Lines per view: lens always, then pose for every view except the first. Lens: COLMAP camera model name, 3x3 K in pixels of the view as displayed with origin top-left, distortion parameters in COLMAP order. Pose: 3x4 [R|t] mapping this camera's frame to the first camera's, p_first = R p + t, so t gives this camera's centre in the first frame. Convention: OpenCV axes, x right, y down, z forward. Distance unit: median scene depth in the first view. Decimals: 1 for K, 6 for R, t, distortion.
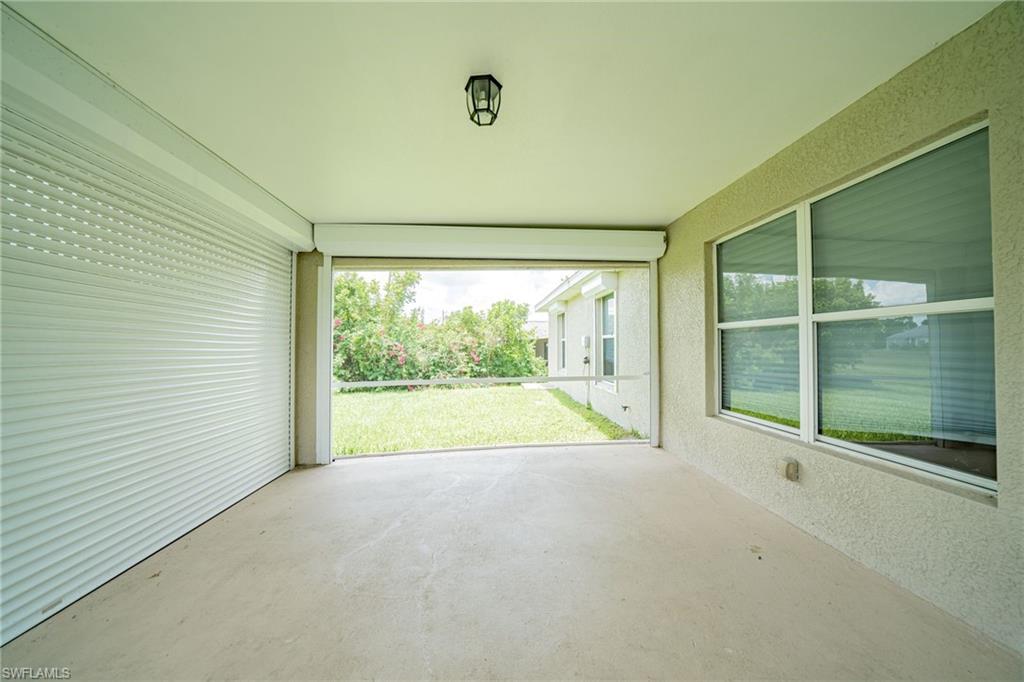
lens RADIAL K [[355.7, 0, 513.5], [0, 355.7, 339.2], [0, 0, 1]] dist [-0.027586, 0.003830]
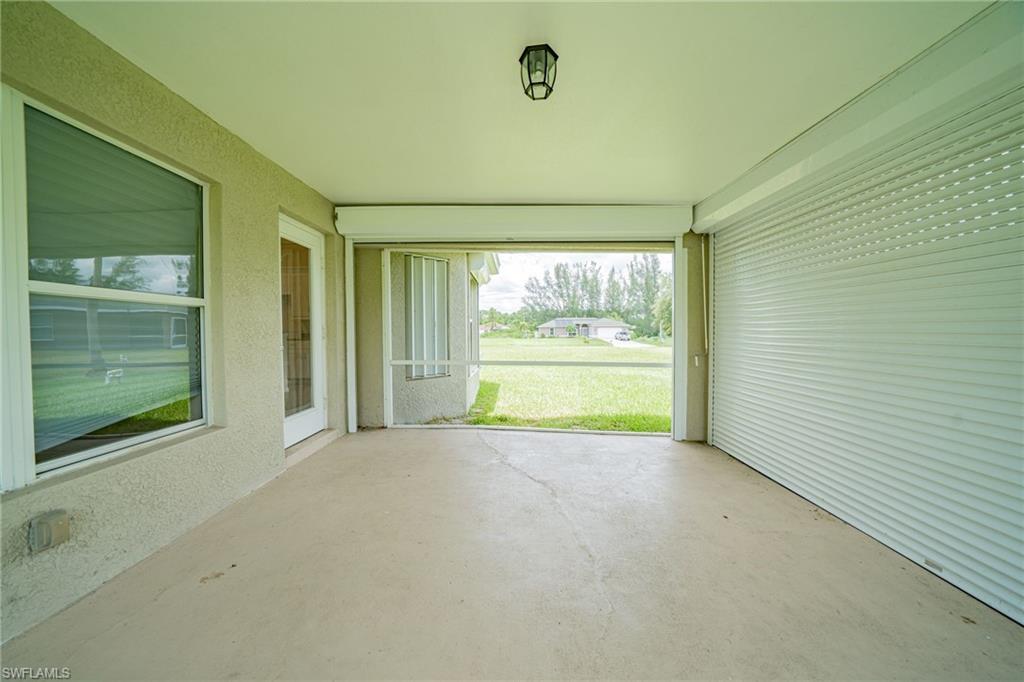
lens RADIAL K [[355.7, 0, 513.5], [0, 355.7, 339.2], [0, 0, 1]] dist [-0.027586, 0.003830]
pose [[-0.996913, -0.000943, 0.078502, -0.048861], [-0.000788, 0.999998, 0.002012, 0.024133], [-0.078504, 0.001944, -0.996912, 1.096857]]
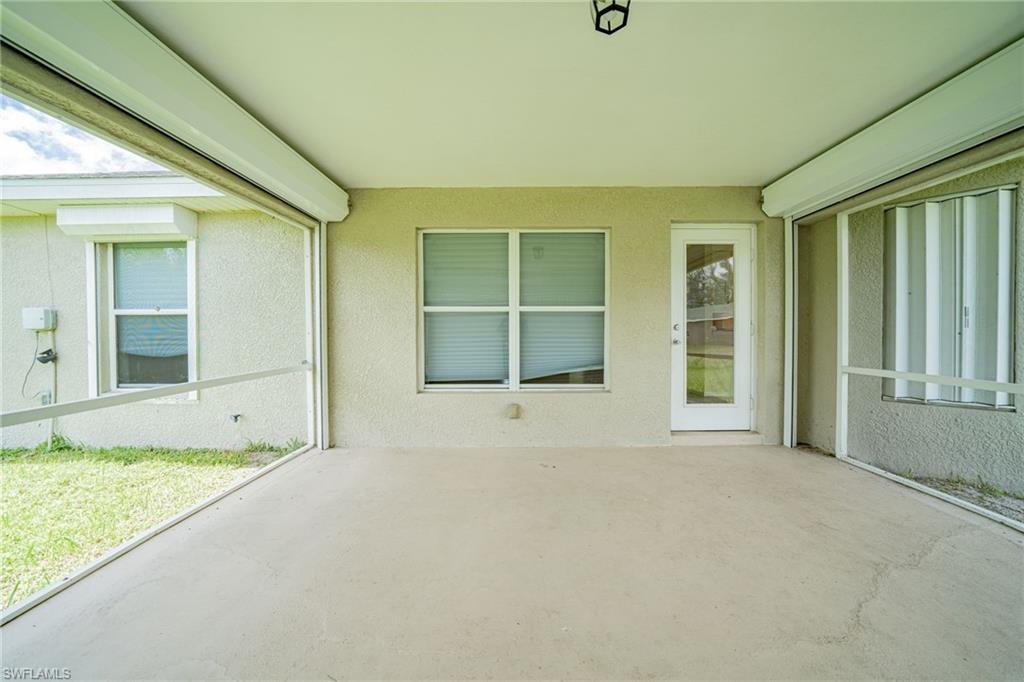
lens RADIAL K [[355.7, 0, 513.5], [0, 355.7, 339.2], [0, 0, 1]] dist [-0.027586, 0.003830]
pose [[0.087195, -0.019305, 0.996004, -0.487337], [-0.016869, 0.999640, 0.020852, 0.028748], [-0.996048, -0.018620, 0.086838, 0.629020]]
